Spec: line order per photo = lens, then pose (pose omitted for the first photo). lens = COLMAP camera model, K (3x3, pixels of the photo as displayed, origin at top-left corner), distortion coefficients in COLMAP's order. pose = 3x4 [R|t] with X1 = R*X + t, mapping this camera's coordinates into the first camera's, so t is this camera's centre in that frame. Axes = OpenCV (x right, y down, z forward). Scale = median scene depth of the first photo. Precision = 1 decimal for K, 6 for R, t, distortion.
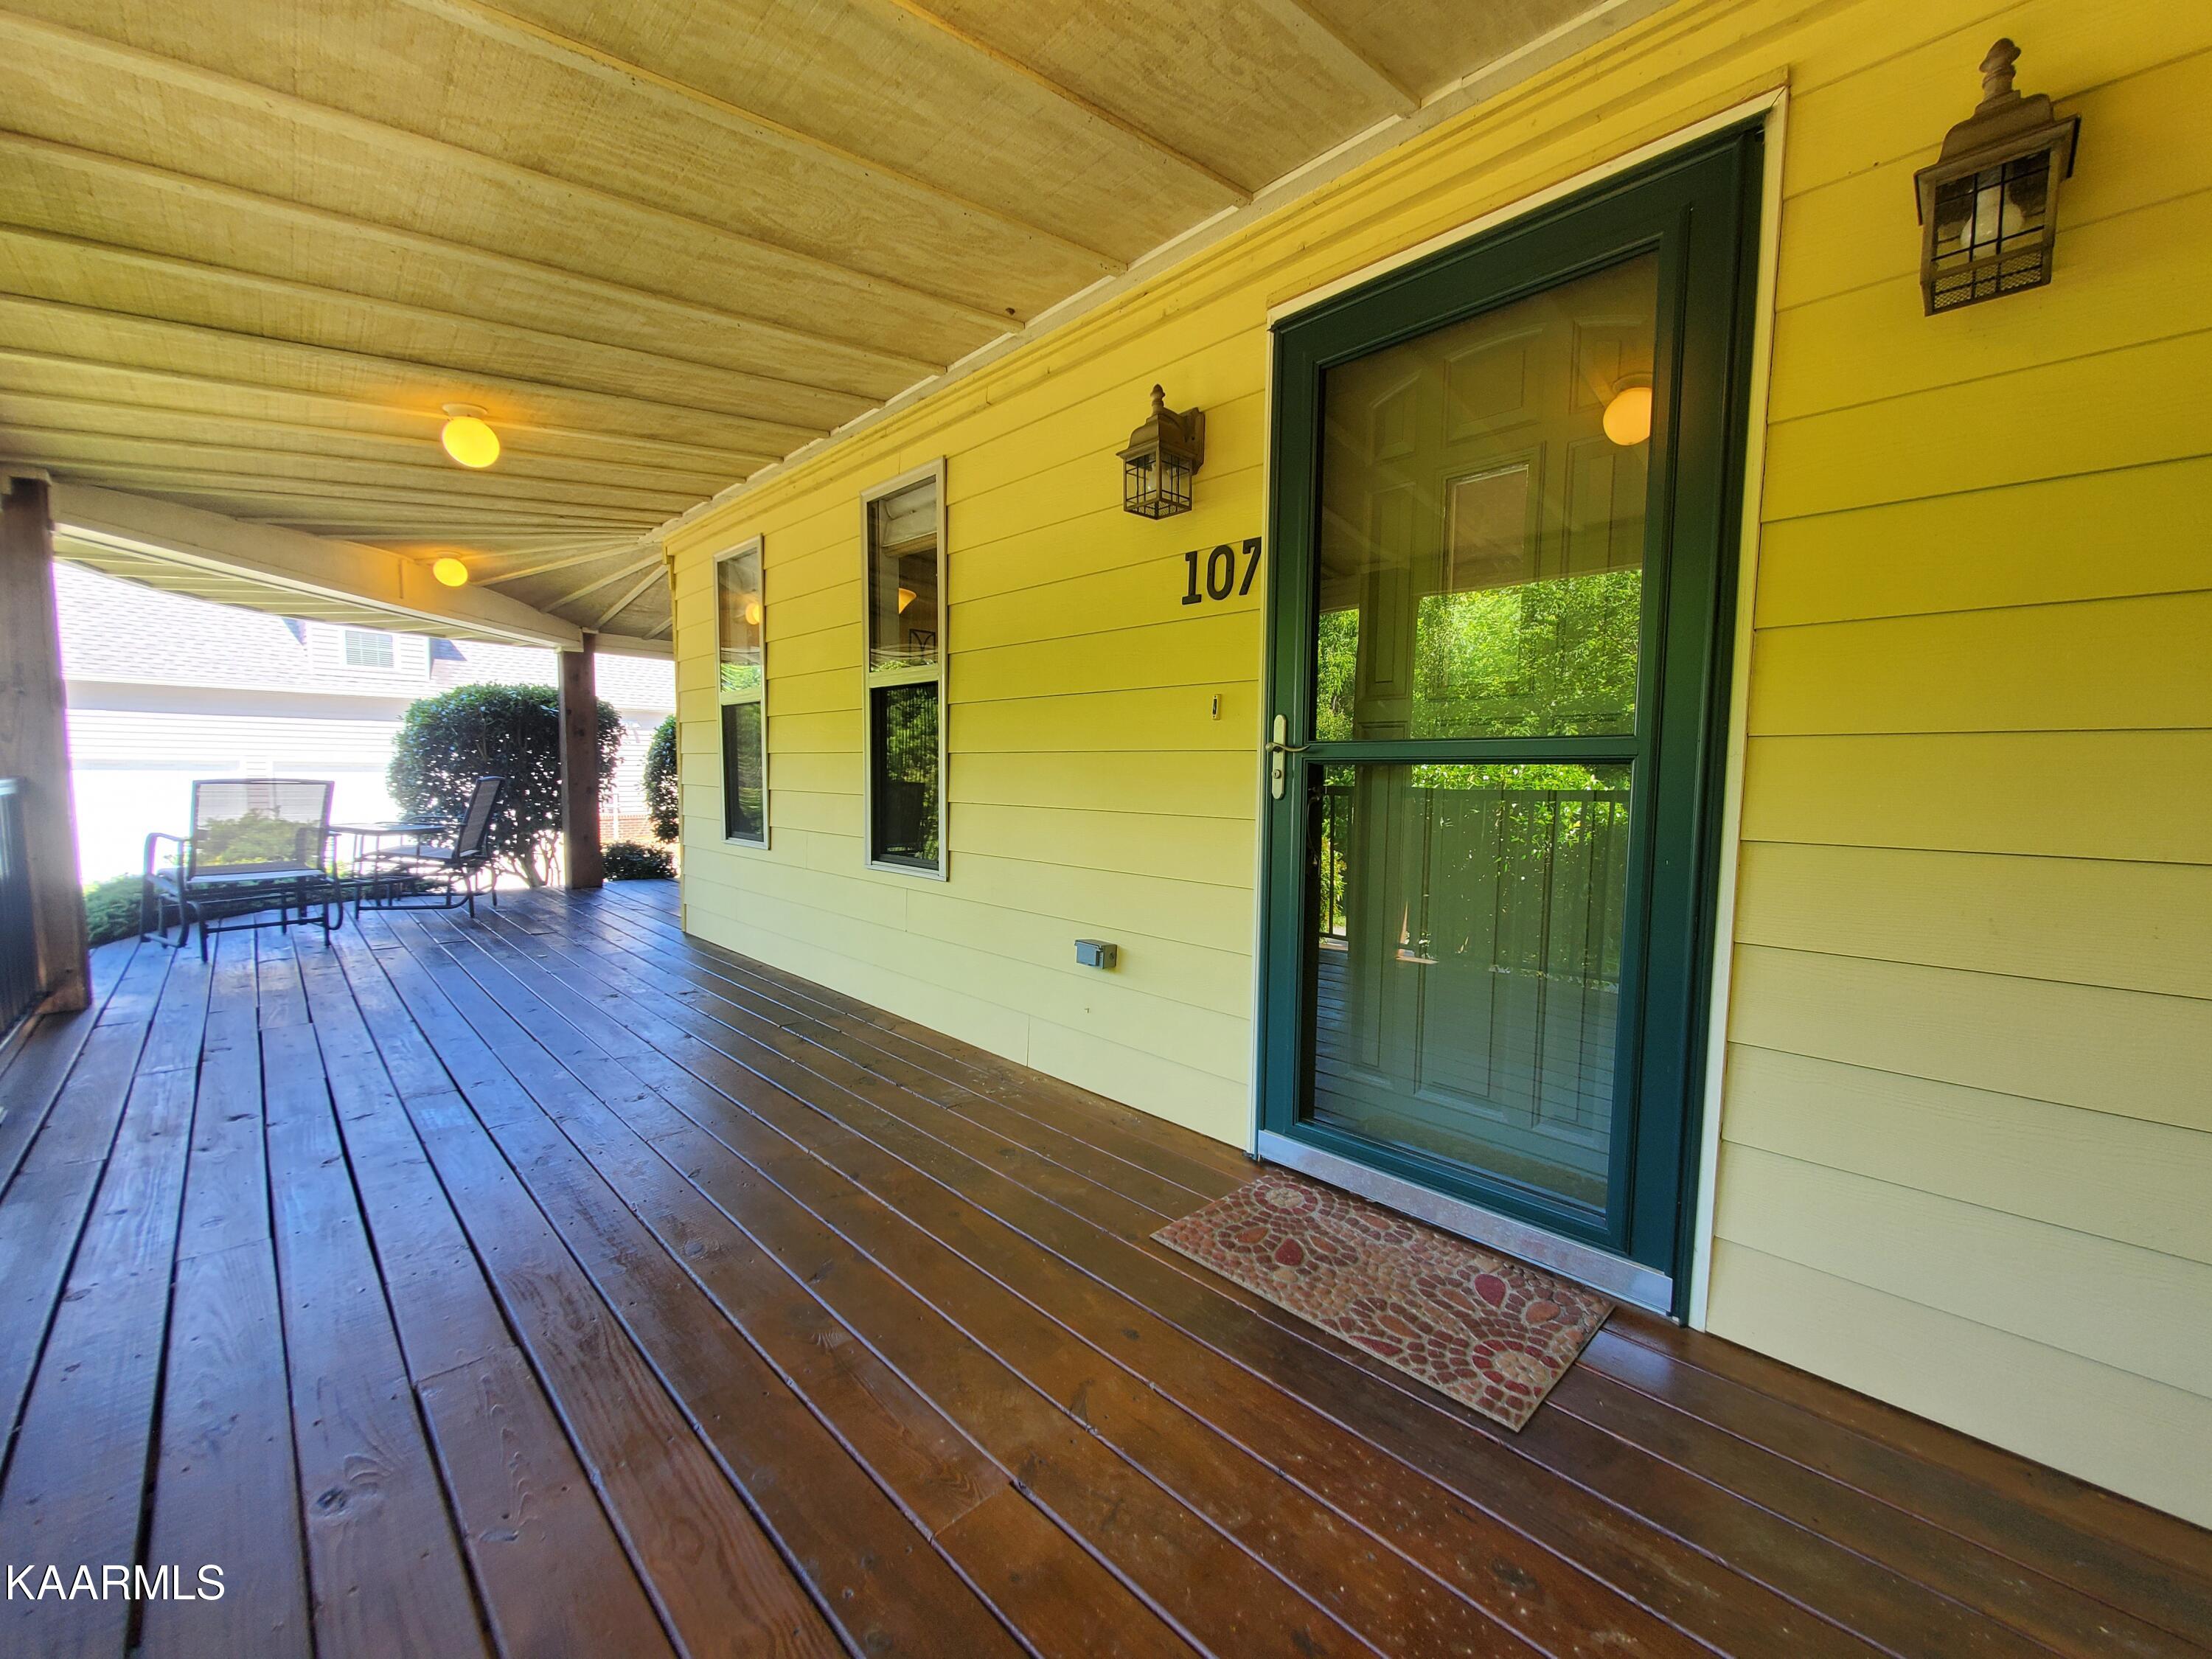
lens RADIAL K [[874.8, 0, 1117.2], [0, 874.8, 834.4], [0, 0, 1]] dist [-0.001984, -0.000083]
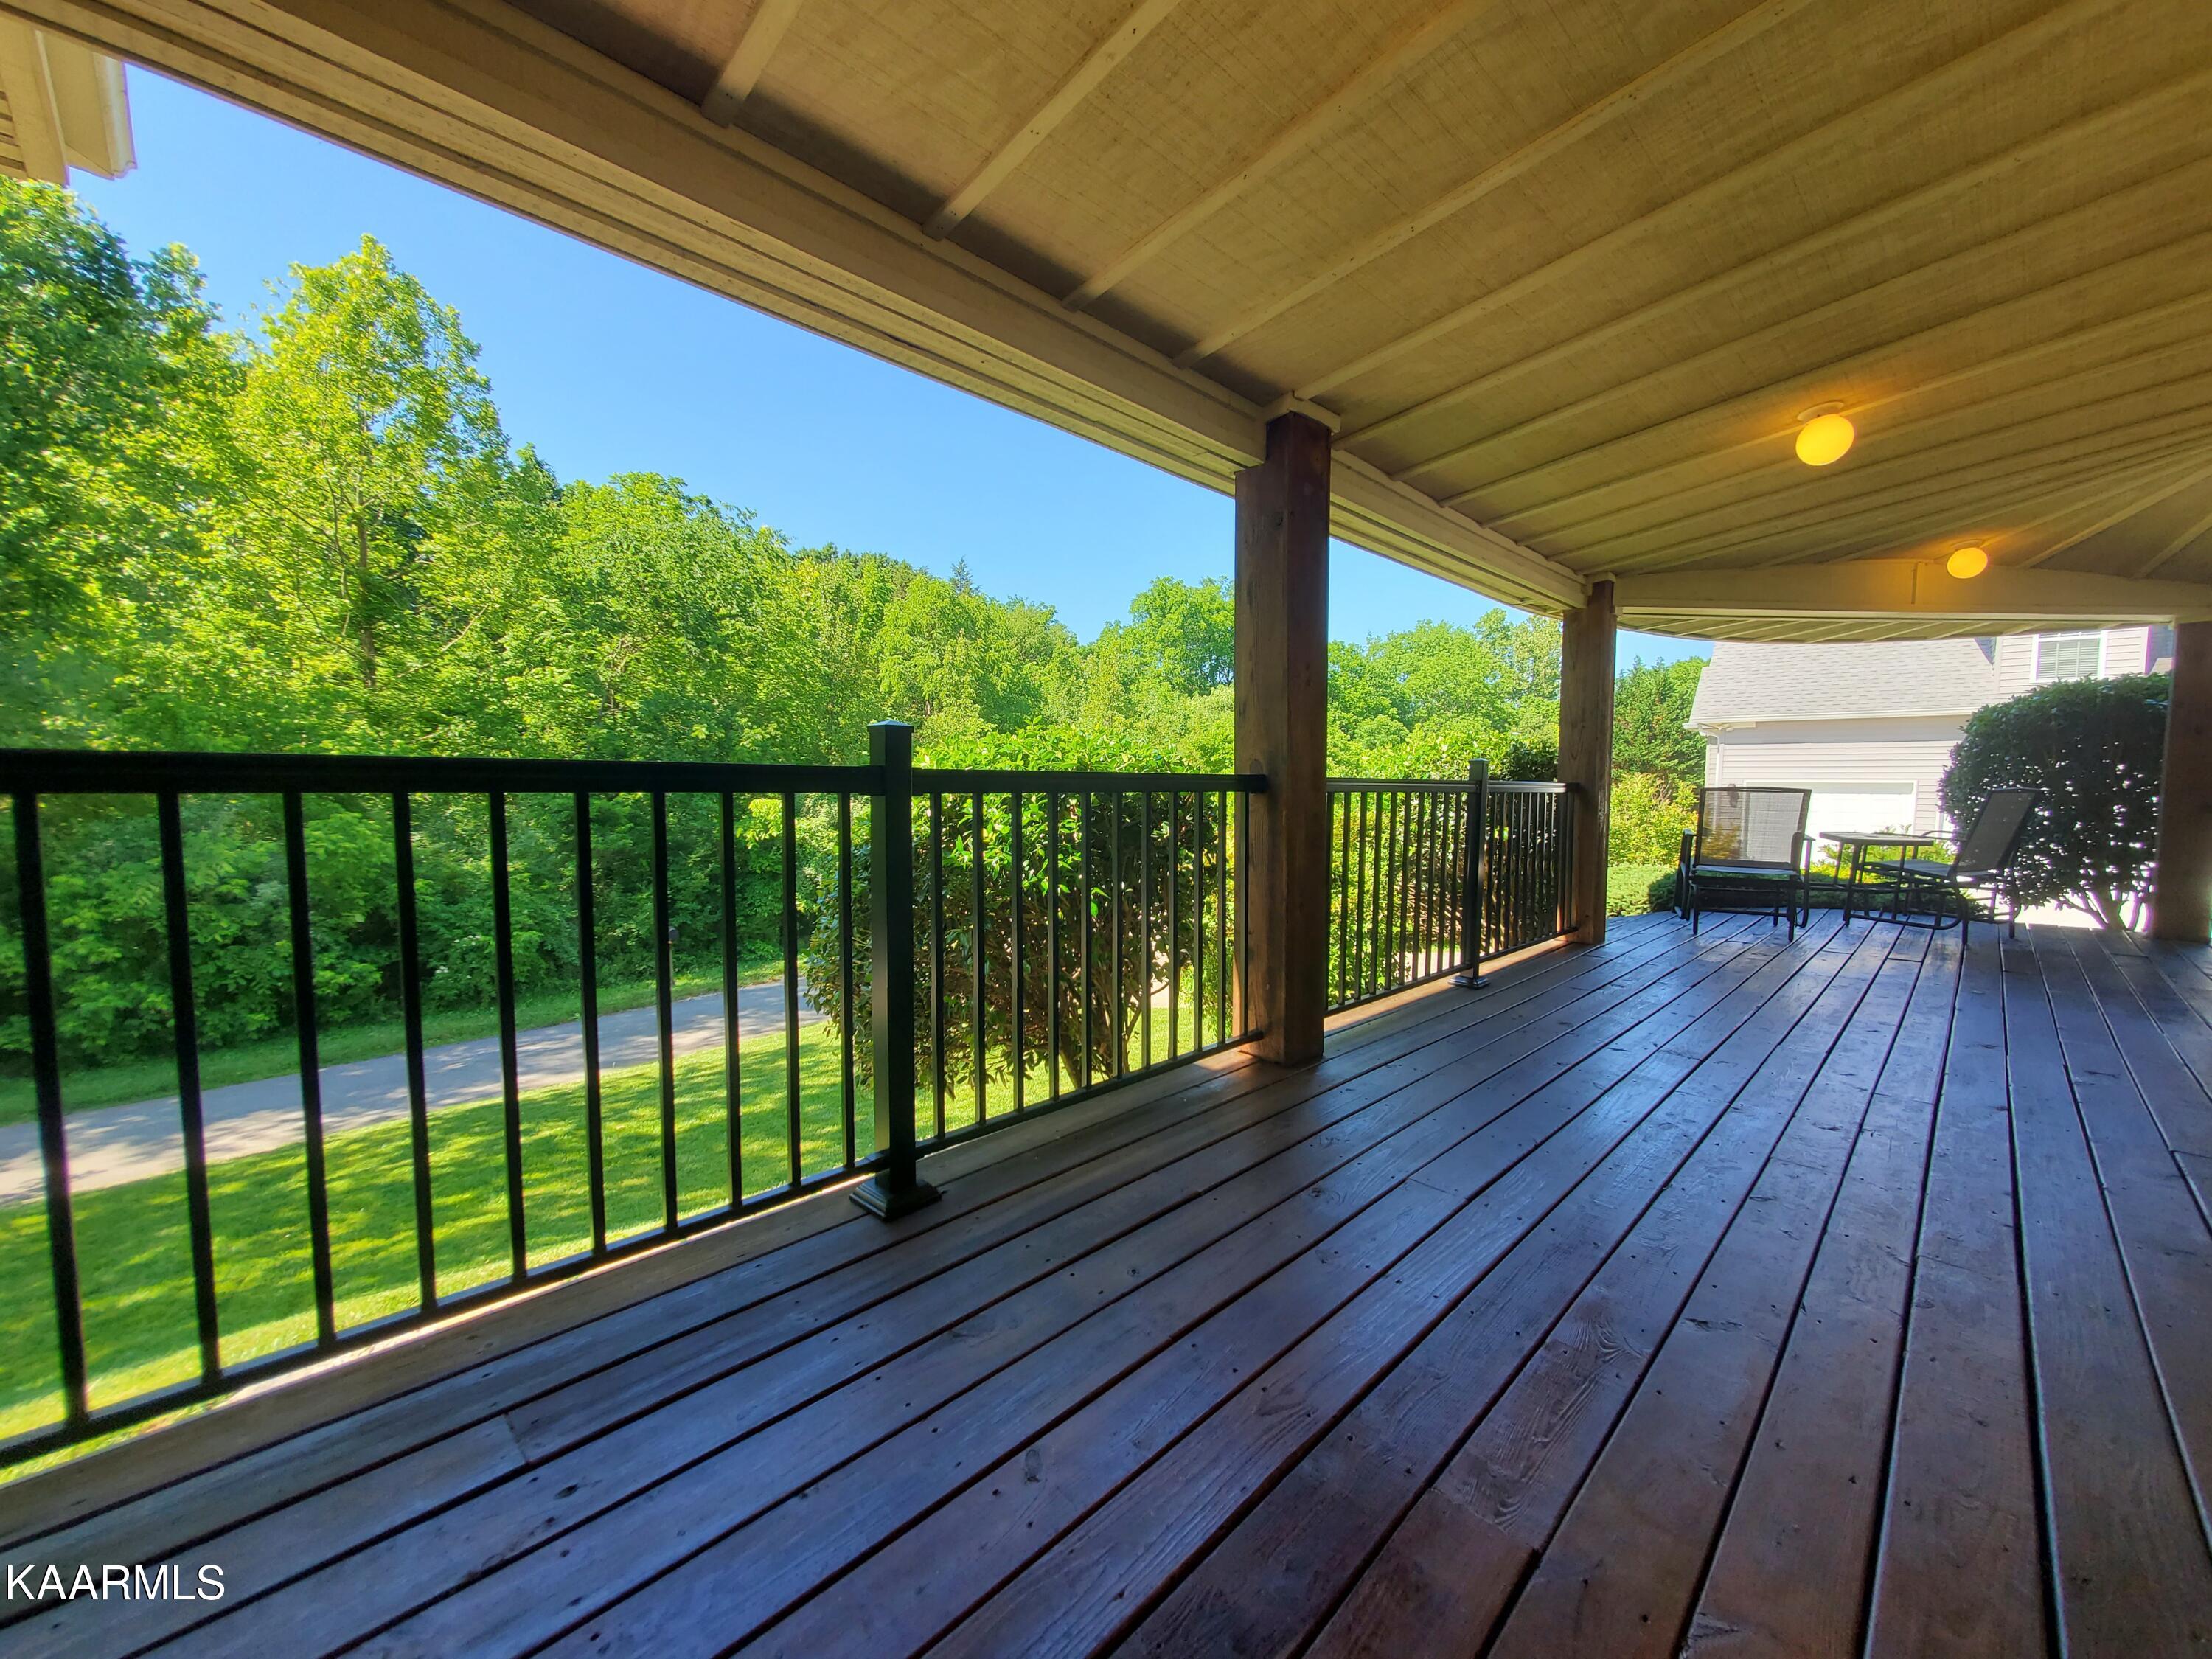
lens RADIAL K [[874.8, 0, 1117.5], [0, 874.8, 840.4], [0, 0, 1]] dist [-0.001984, -0.000083]
pose [[0.007499, 0.054169, -0.998504, 0.182889], [-0.078580, 0.995476, 0.053414, 0.011546], [0.996880, 0.078062, 0.011721, 0.142323]]
